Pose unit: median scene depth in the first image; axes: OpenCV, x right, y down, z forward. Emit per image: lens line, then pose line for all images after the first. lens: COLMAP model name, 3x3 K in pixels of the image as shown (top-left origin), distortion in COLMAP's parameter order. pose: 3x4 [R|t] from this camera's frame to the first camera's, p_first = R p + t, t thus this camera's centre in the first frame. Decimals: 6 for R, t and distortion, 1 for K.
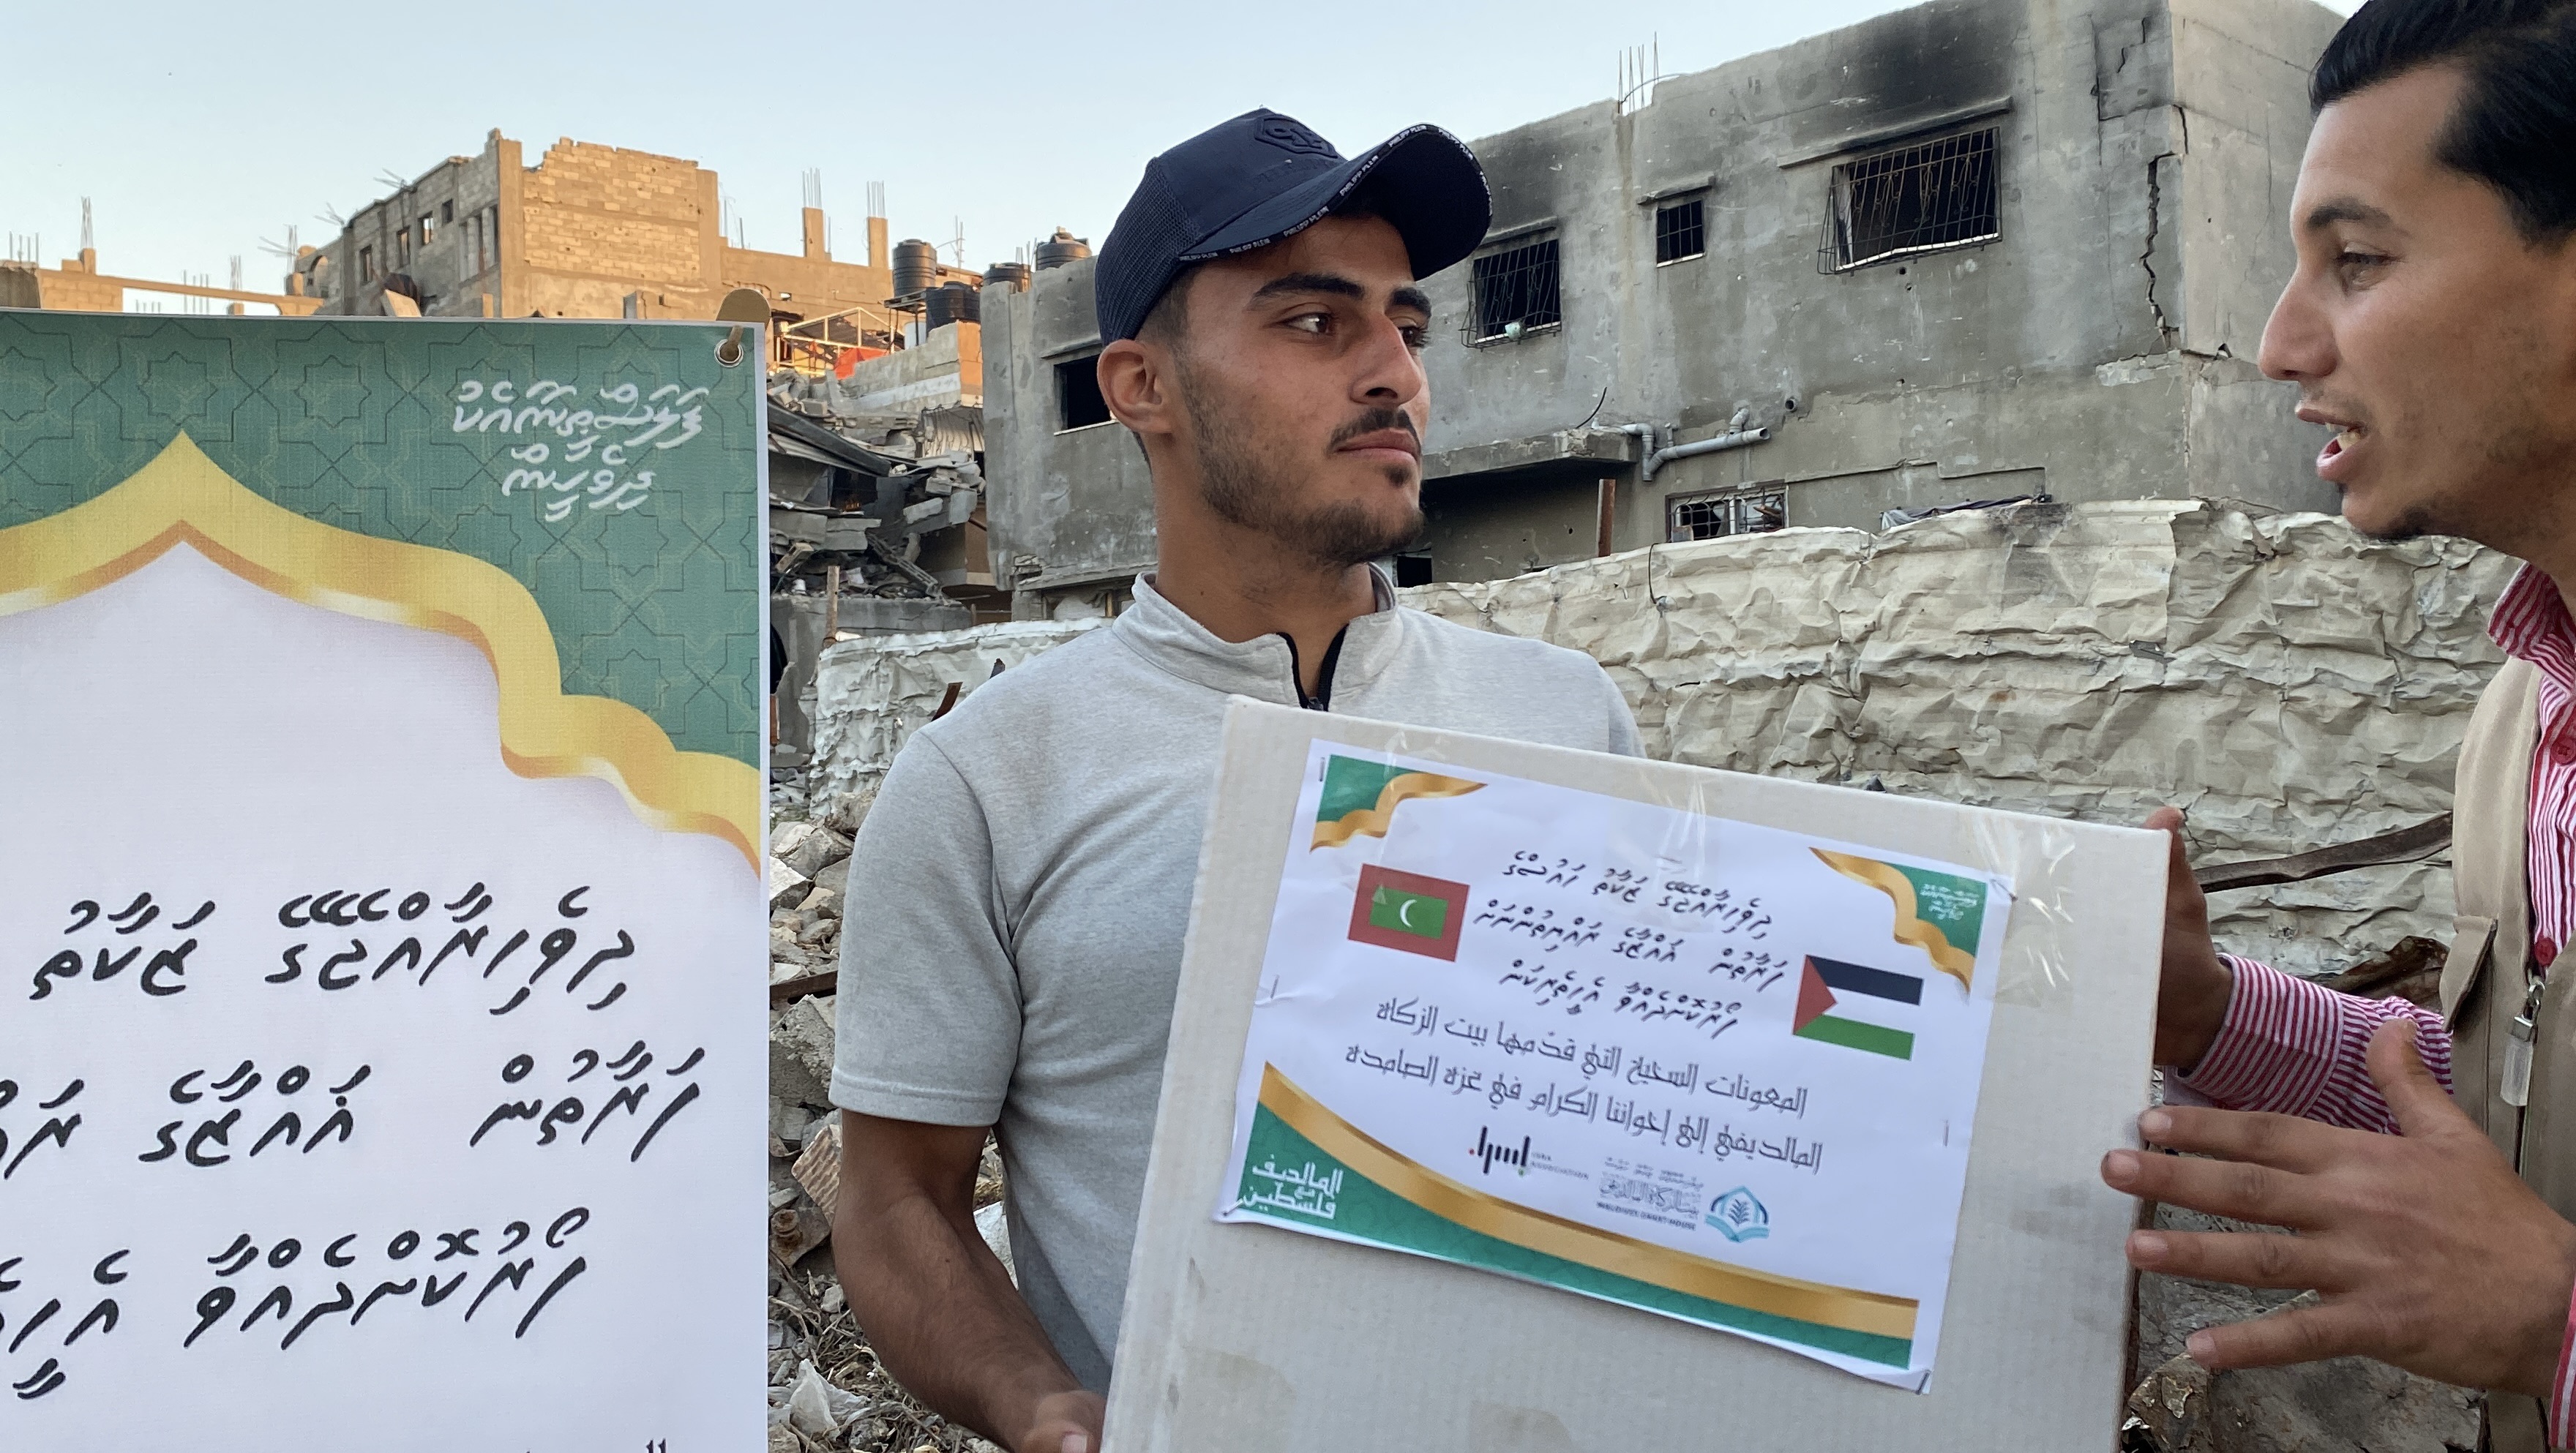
lens RADIAL K [[2310.9, 0, 1239.7], [0, 2310.9, 669.2], [0, 0, 1]] dist [-0.004305, -0.003679]
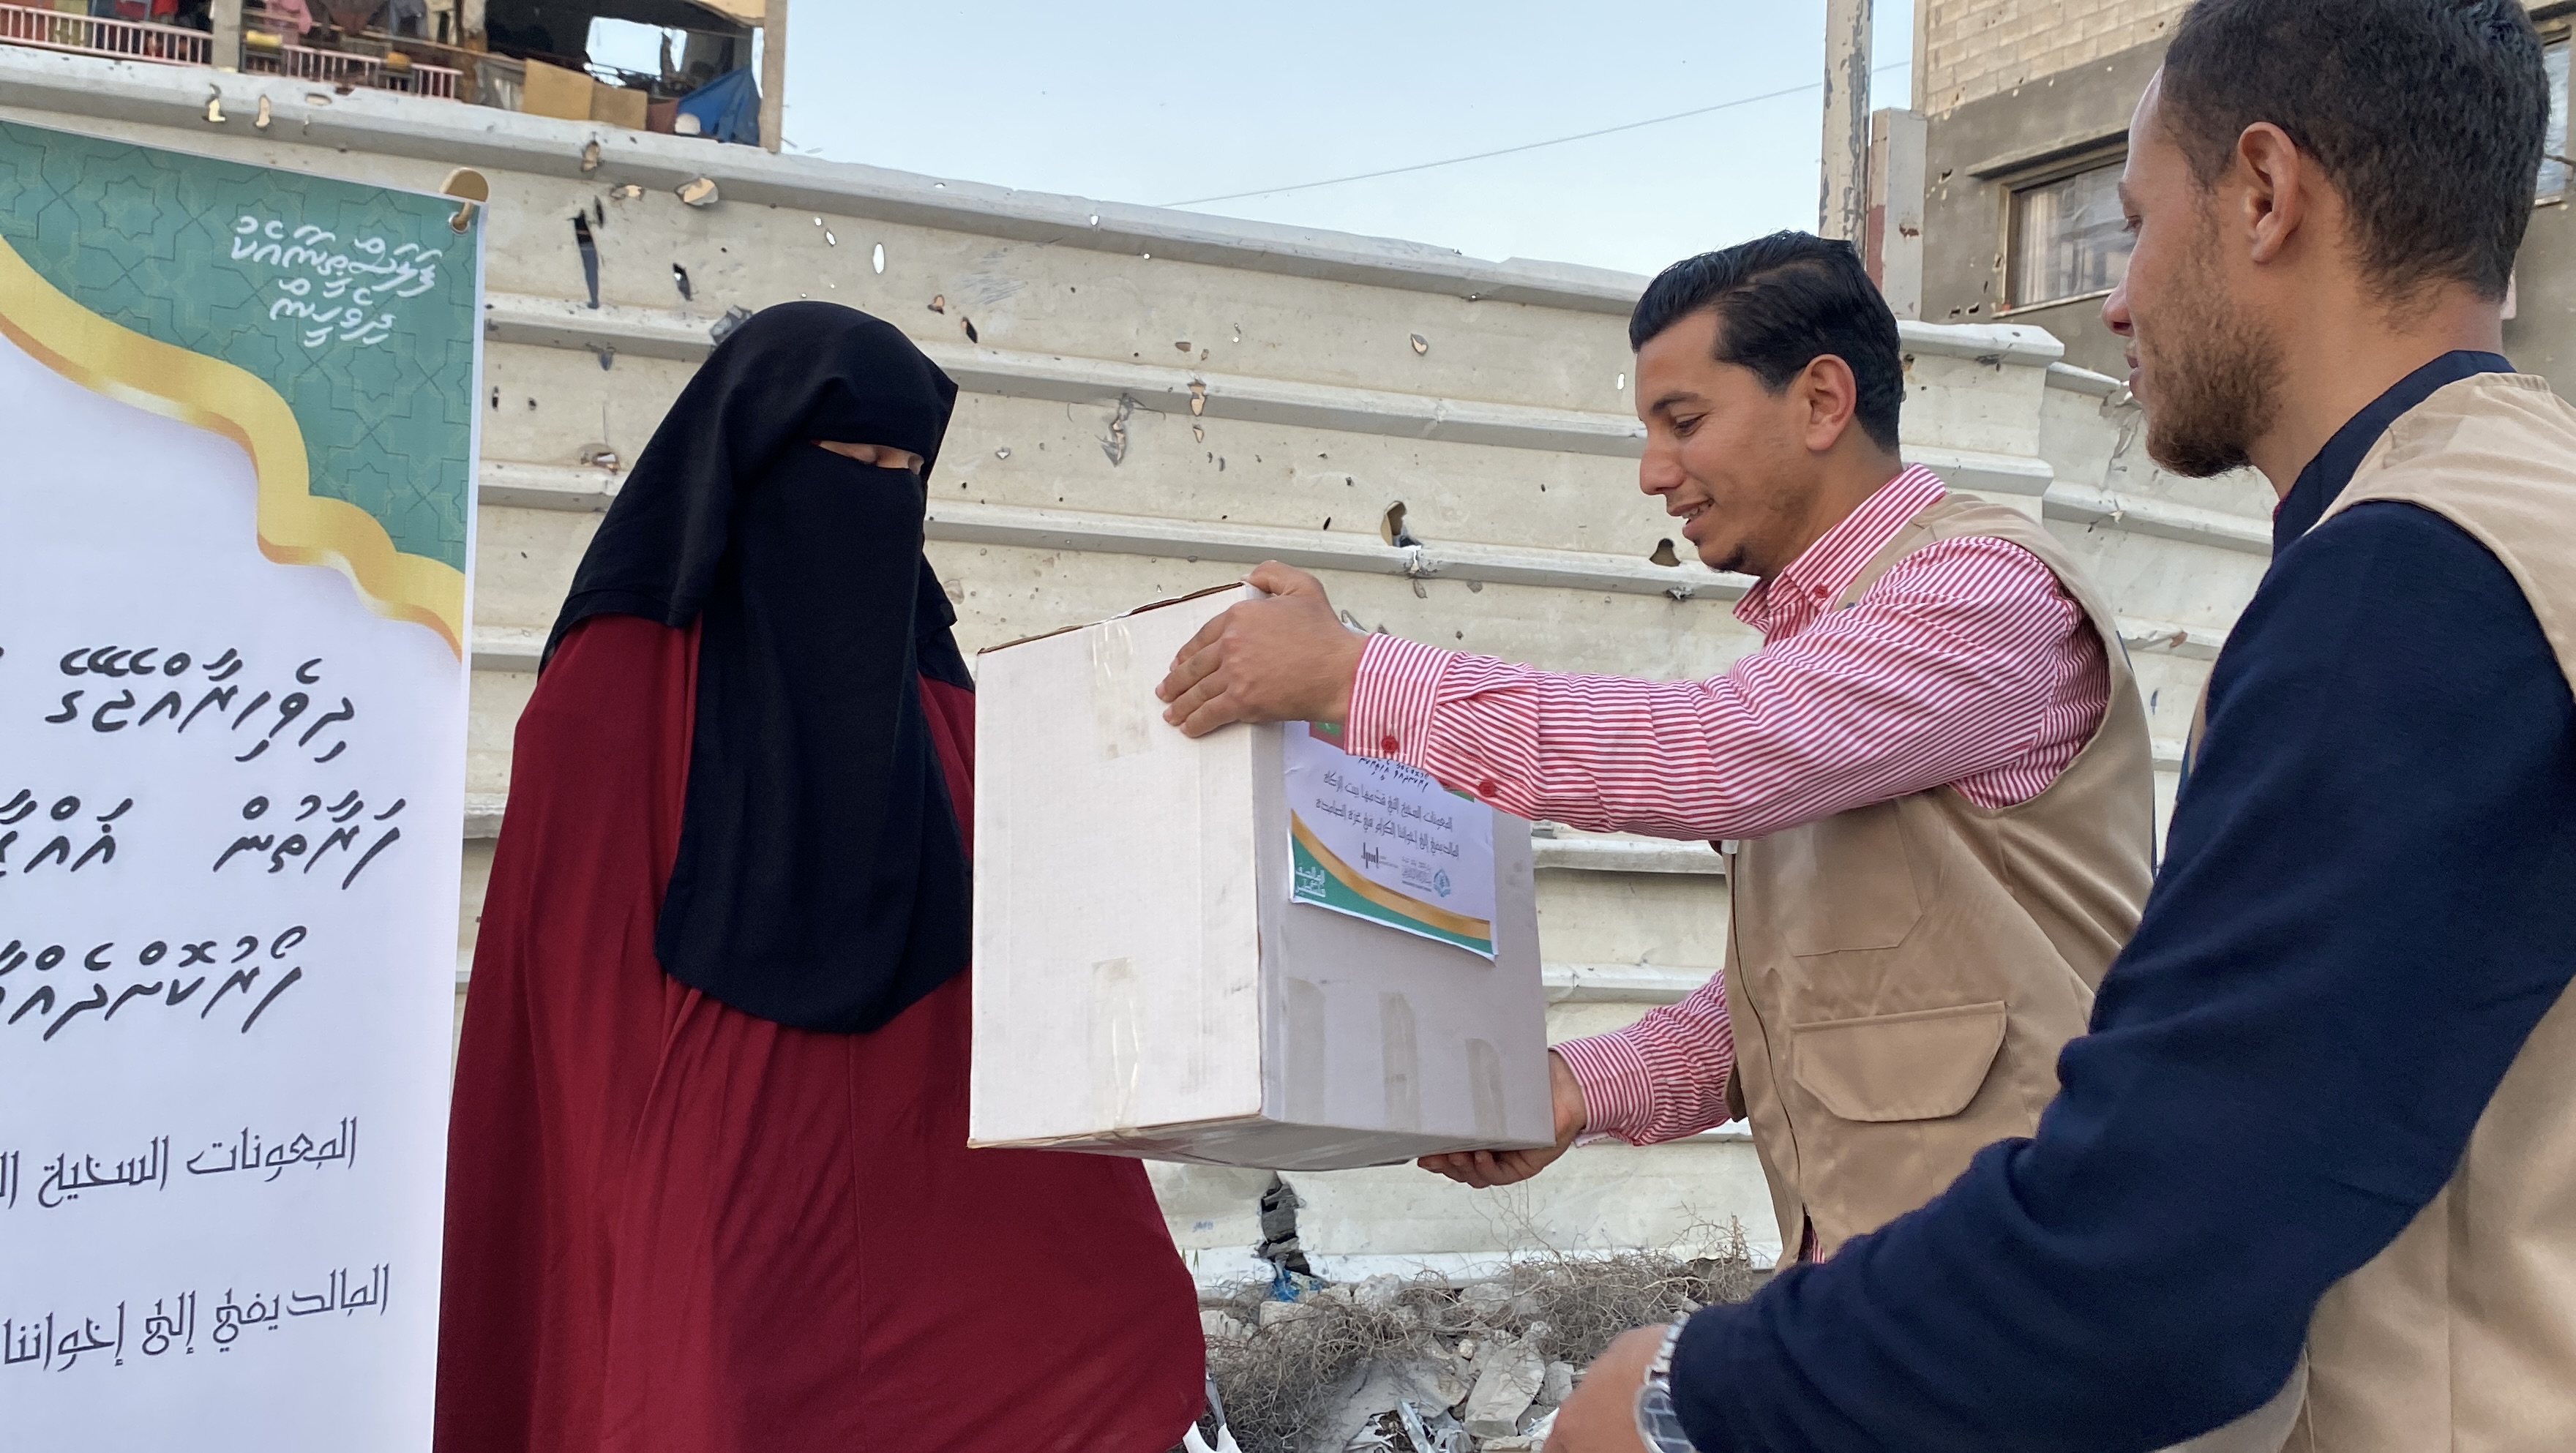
lens RADIAL K [[2310.9, 0, 1239.7], [0, 2310.9, 669.2], [0, 0, 1]] dist [-0.004305, -0.003679]
pose [[0.872673, 0.069194, 0.483378, -0.441990], [-0.093491, 0.995272, 0.026315, 0.024063], [-0.479272, -0.068156, 0.875016, -0.263557]]
